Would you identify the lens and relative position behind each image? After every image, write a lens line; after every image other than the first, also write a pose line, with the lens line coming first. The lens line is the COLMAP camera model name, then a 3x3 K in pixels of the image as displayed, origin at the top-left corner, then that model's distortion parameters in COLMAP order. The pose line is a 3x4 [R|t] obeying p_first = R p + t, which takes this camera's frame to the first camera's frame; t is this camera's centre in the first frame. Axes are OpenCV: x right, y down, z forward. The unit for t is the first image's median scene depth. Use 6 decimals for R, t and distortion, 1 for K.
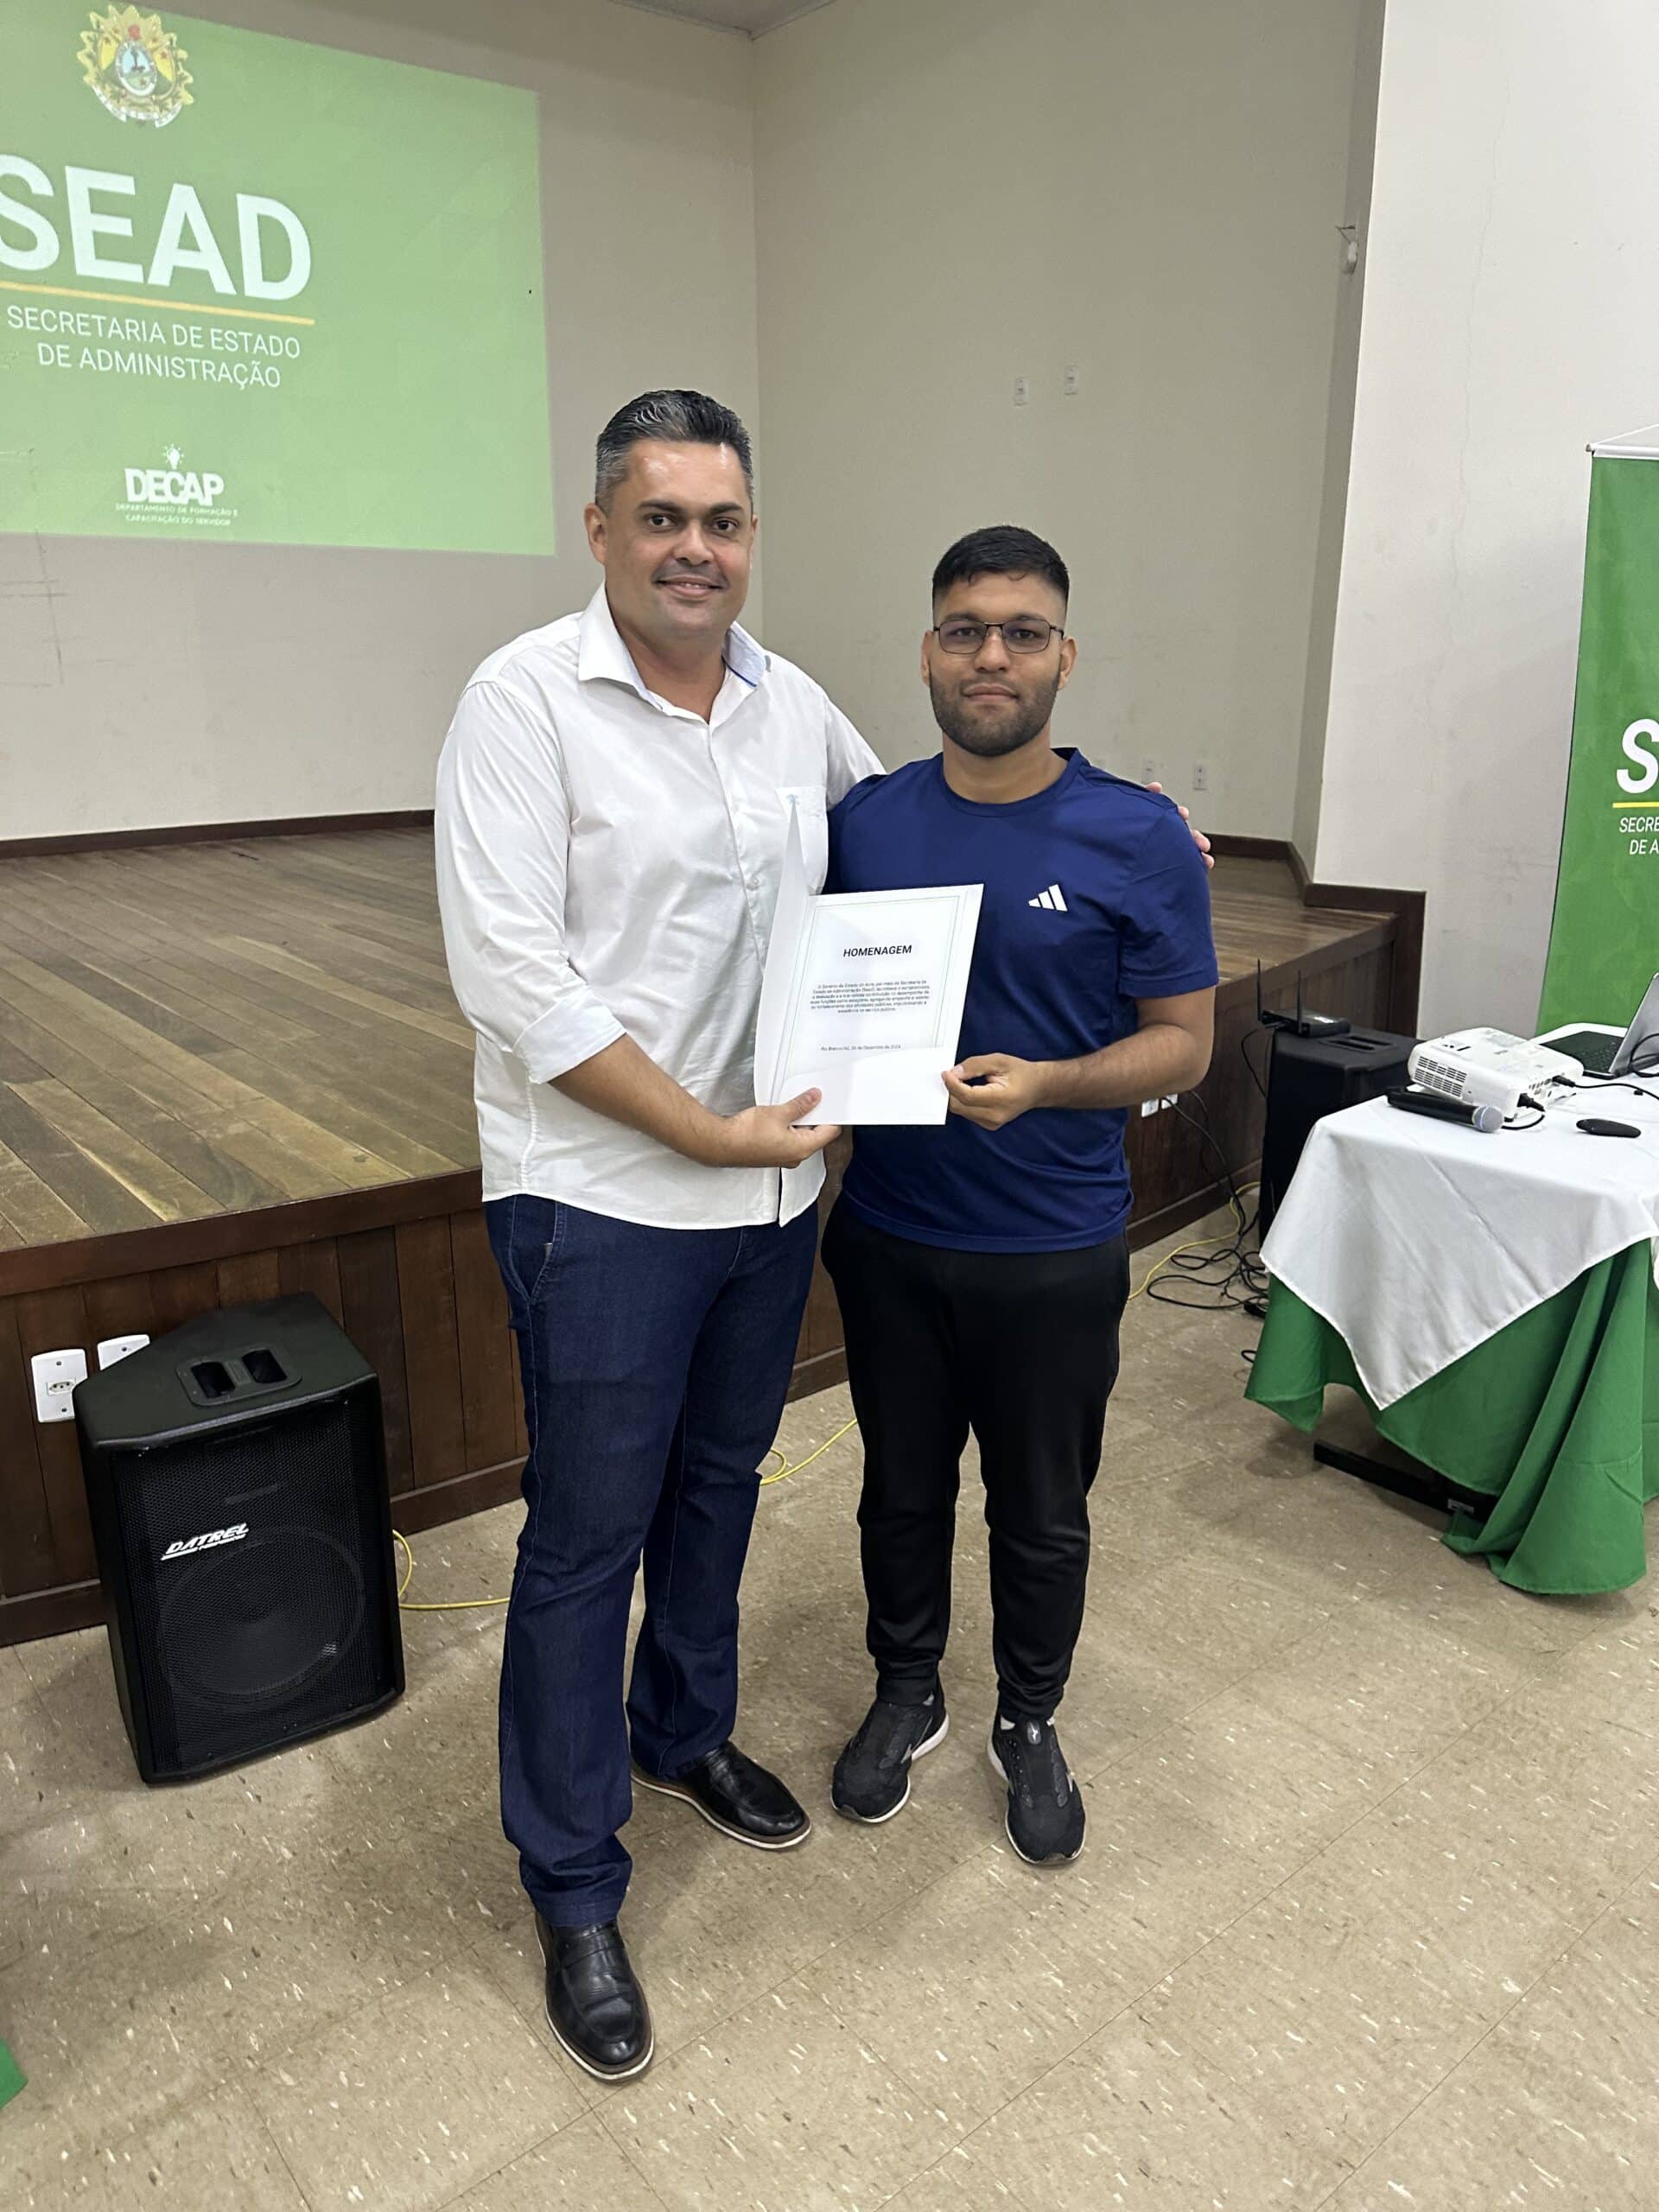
lens RADIAL K [[1567.8, 0, 821.6], [0, 1567.8, 1103.8], [0, 0, 1]] dist [0.015519, -0.022771]
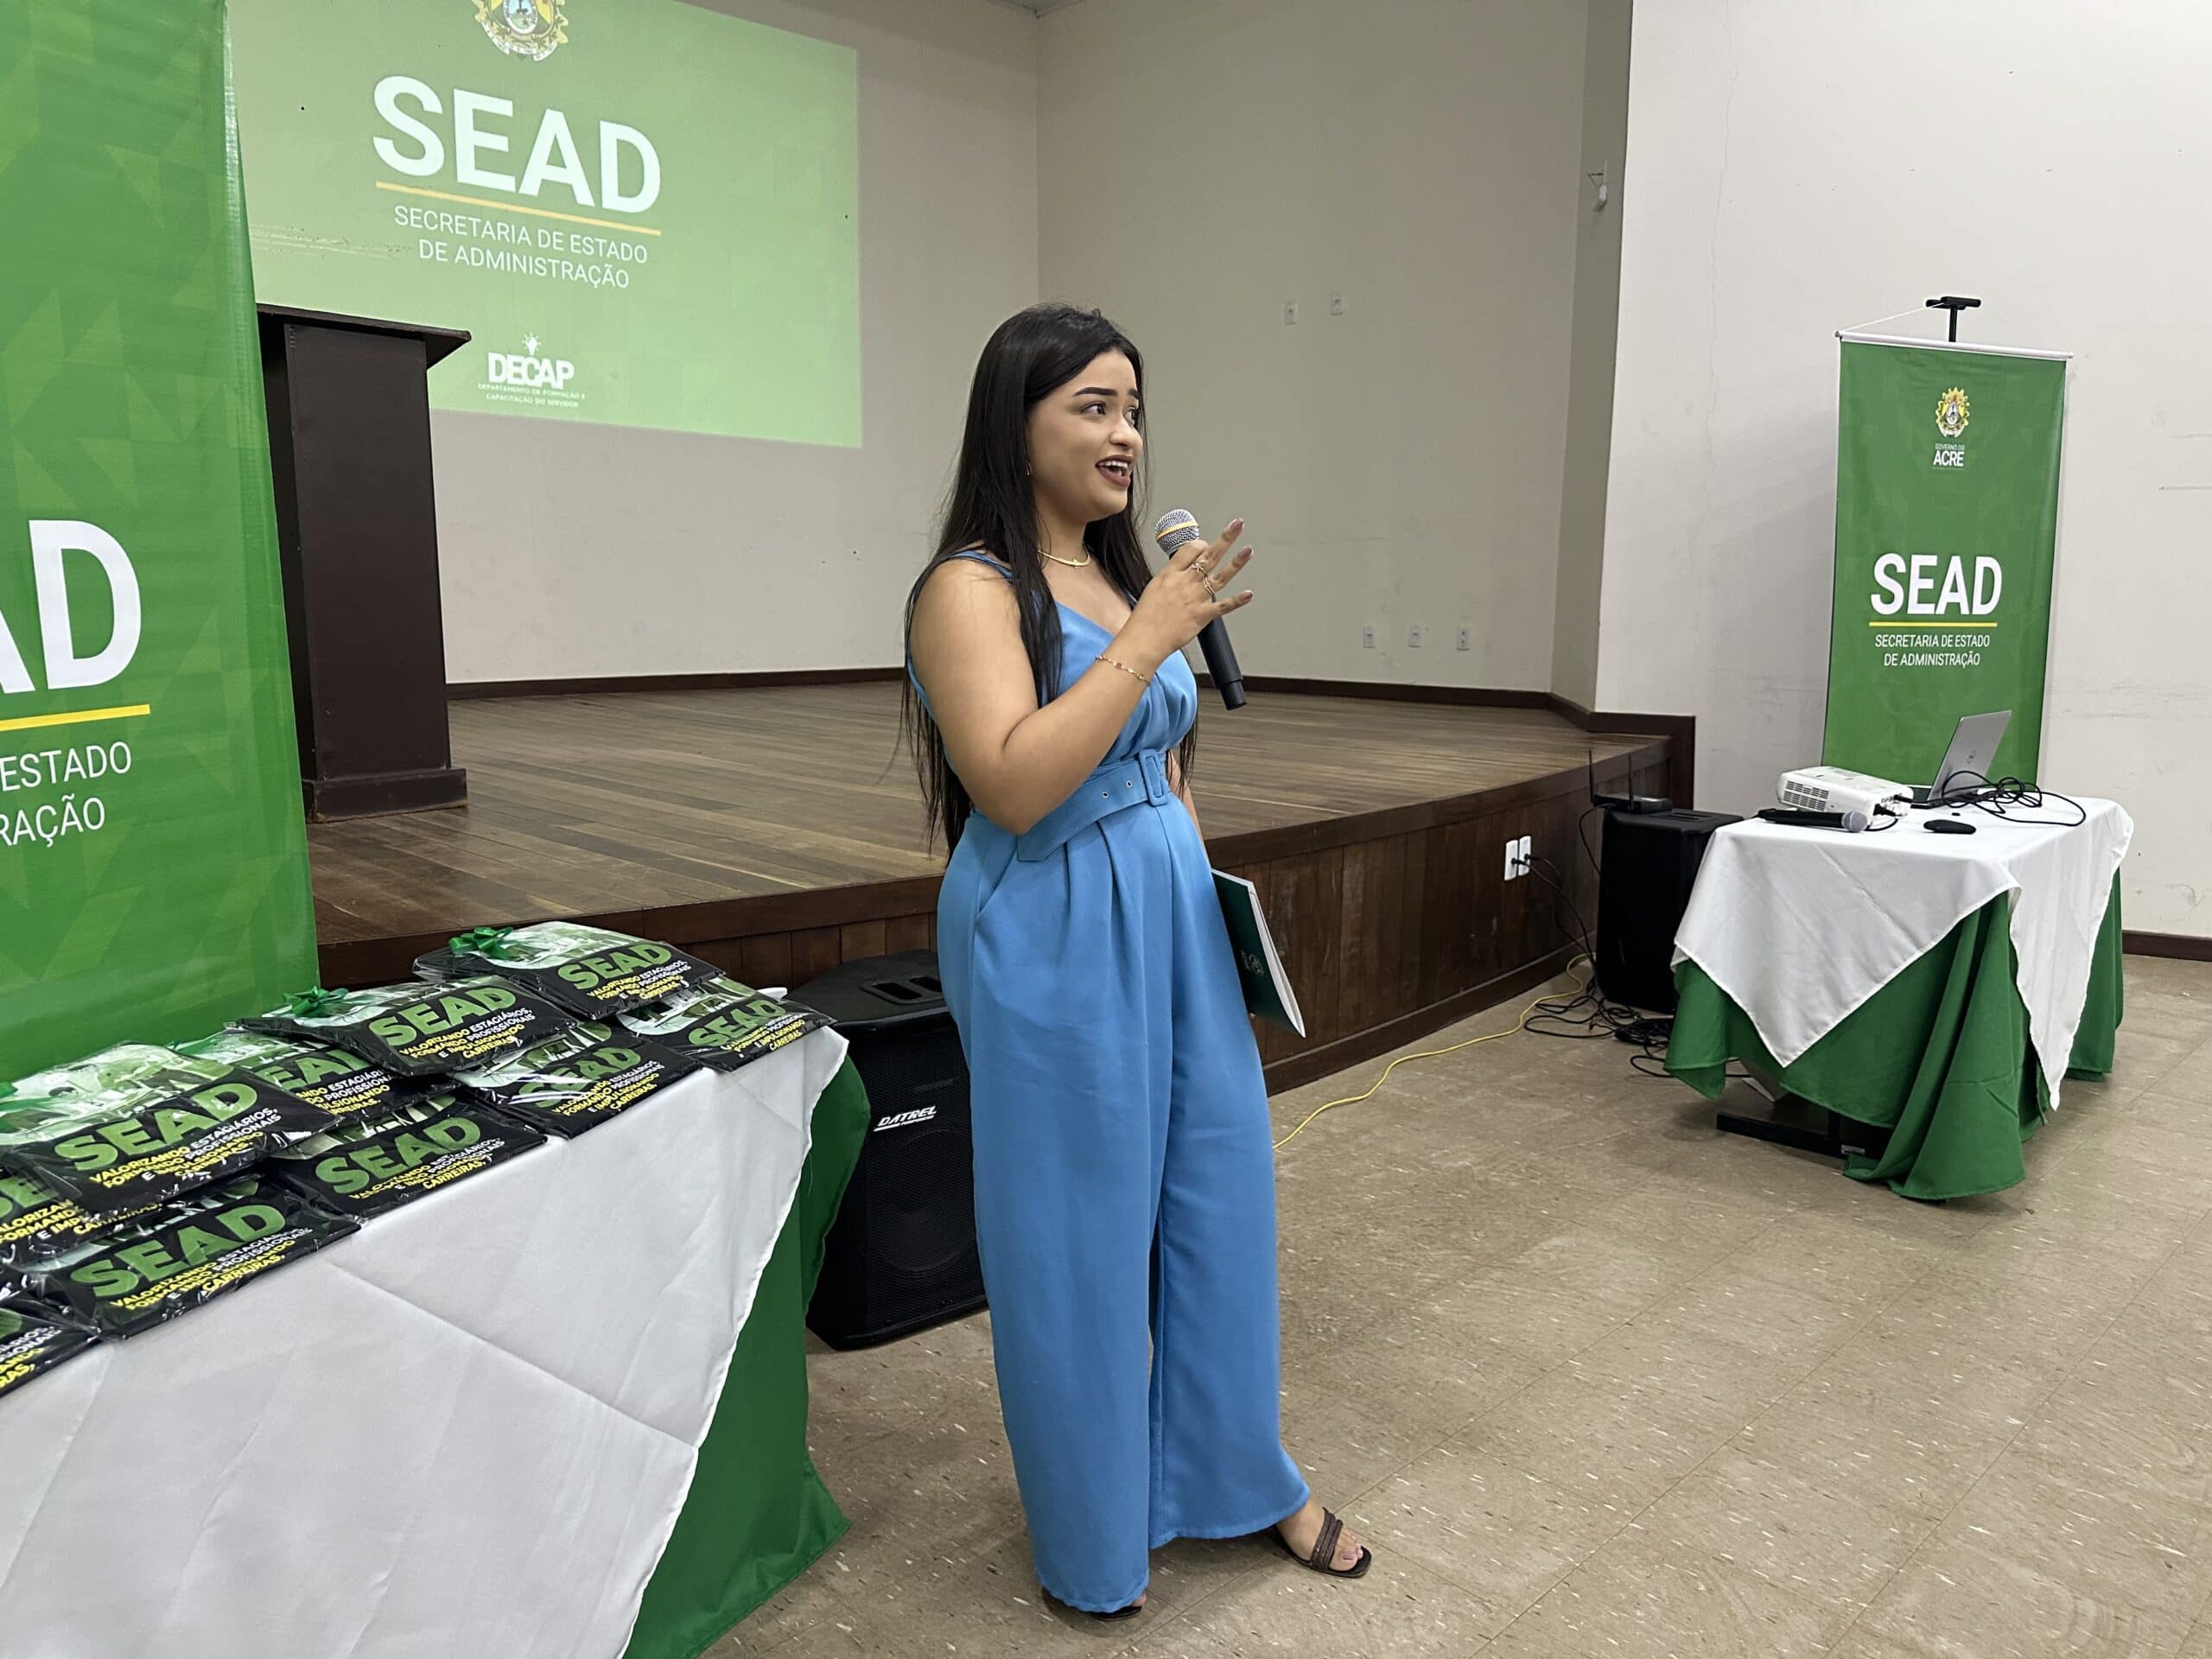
lens RADIAL K [[1567.8, 0, 1113.1], [0, 1567.8, 825.6], [0, 0, 1]] dist [0.015519, -0.022771]
pose [[0.996134, -0.002132, 0.087822, -0.263618], [0.013771, 0.991135, -0.132142, 0.168346], [-0.086762, 0.132841, 0.987333, -0.162945]]
